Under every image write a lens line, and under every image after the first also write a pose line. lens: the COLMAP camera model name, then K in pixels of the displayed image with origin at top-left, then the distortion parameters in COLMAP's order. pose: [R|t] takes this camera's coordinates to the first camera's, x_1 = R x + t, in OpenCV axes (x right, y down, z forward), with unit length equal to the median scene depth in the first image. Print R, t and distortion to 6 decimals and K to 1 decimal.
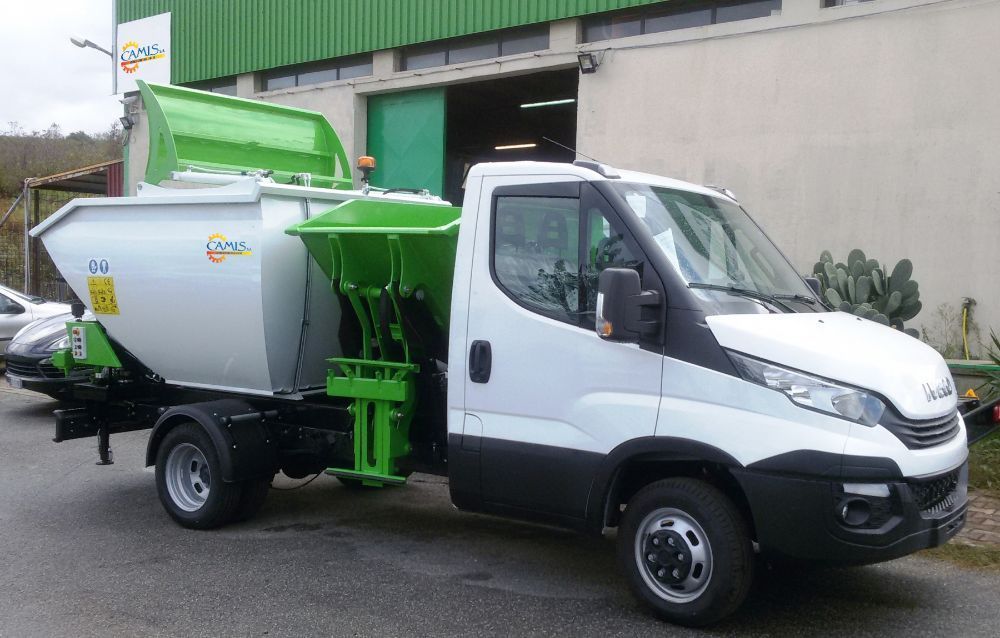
lens RADIAL K [[915.2, 0, 500.0], [0, 915.2, 319.0], [0, 0, 1]] dist [0.006401, 0.006833]
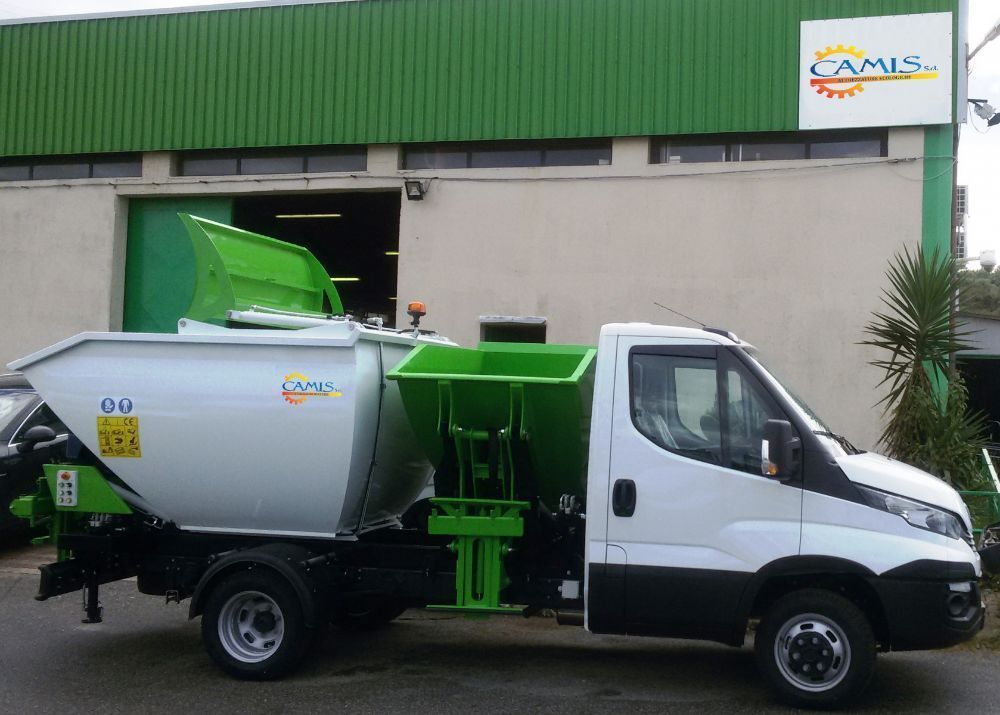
lens RADIAL K [[1003.6, 0, 500.0], [0, 1003.6, 357.5], [0, 0, 1]] dist [0.001365, 0.009079]
pose [[0.938300, 0.019091, 0.345294, -0.513488], [0.009106, 0.996765, -0.079855, -0.025091], [-0.345701, 0.078072, 0.935091, -0.111711]]
